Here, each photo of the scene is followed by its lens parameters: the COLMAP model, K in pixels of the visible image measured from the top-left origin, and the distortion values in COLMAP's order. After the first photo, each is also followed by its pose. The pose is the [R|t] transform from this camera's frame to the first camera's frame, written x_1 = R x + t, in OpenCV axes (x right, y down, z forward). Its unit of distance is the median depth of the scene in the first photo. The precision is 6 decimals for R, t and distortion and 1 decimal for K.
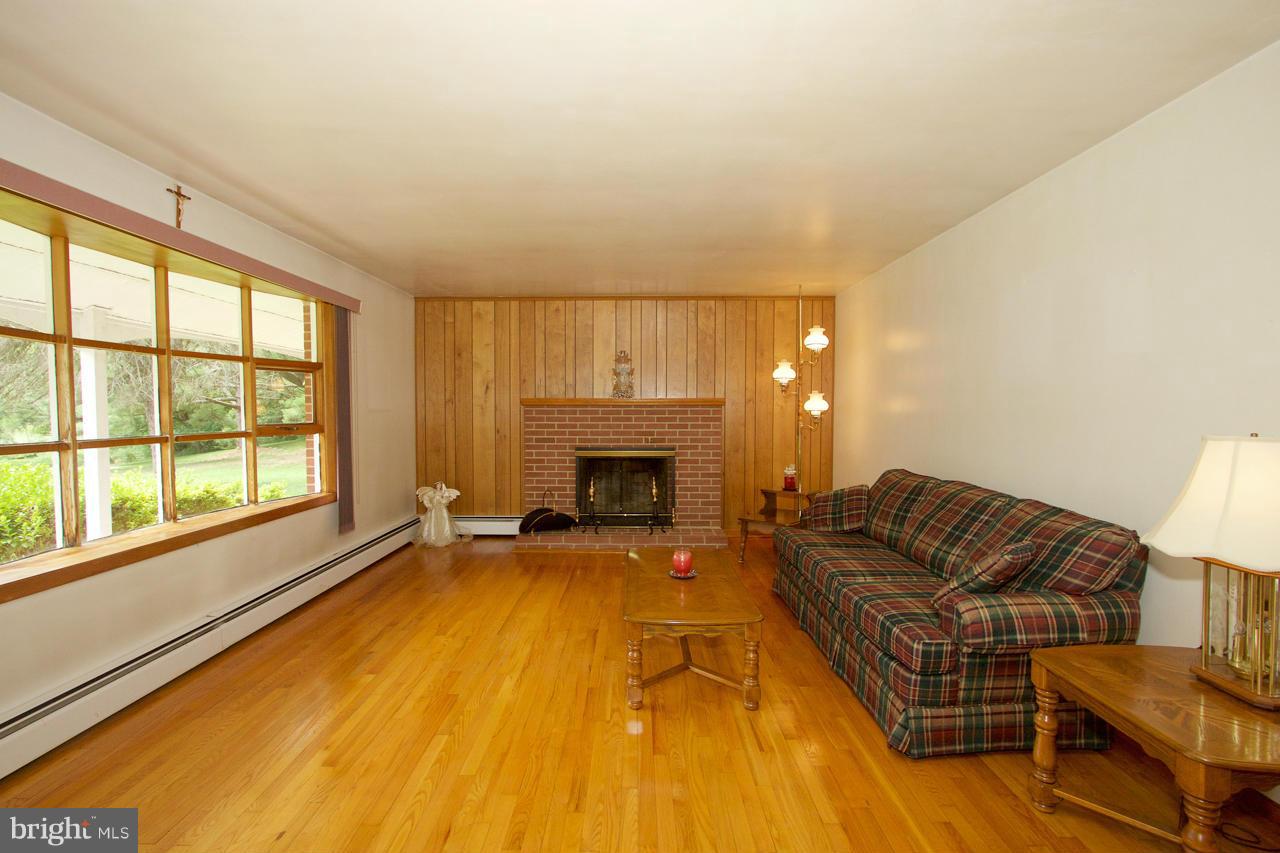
lens RADIAL K [[582.2, 0, 619.9], [0, 582.2, 429.3], [0, 0, 1]] dist [-0.015796, 0.004416]
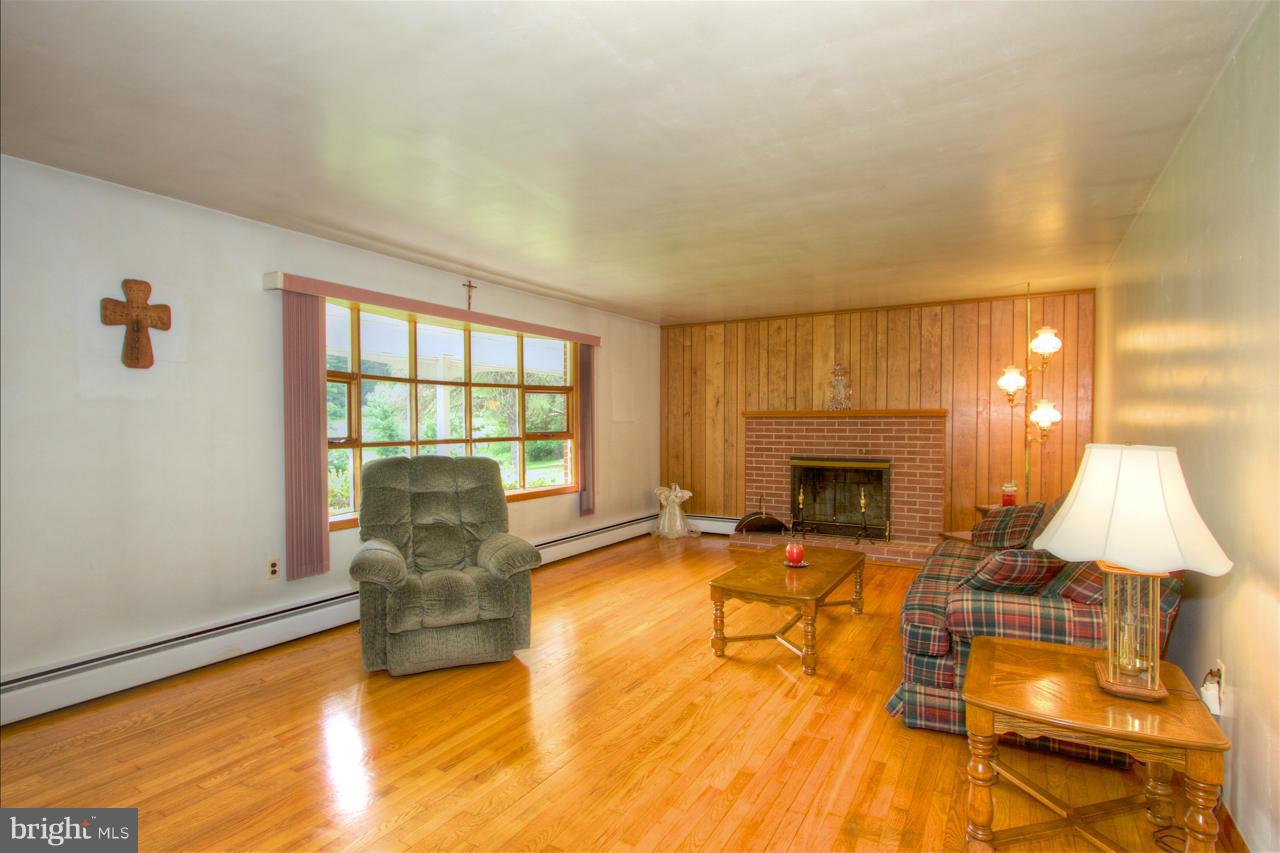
lens RADIAL K [[616.1, 0, 629.3], [0, 616.1, 430.4], [0, 0, 1]] dist [-0.015417, 0.001249]
pose [[0.867519, 0.005666, -0.497373, 0.288479], [-0.015084, 0.999775, -0.014921, 0.005025], [0.497176, 0.020446, 0.867409, -0.152094]]
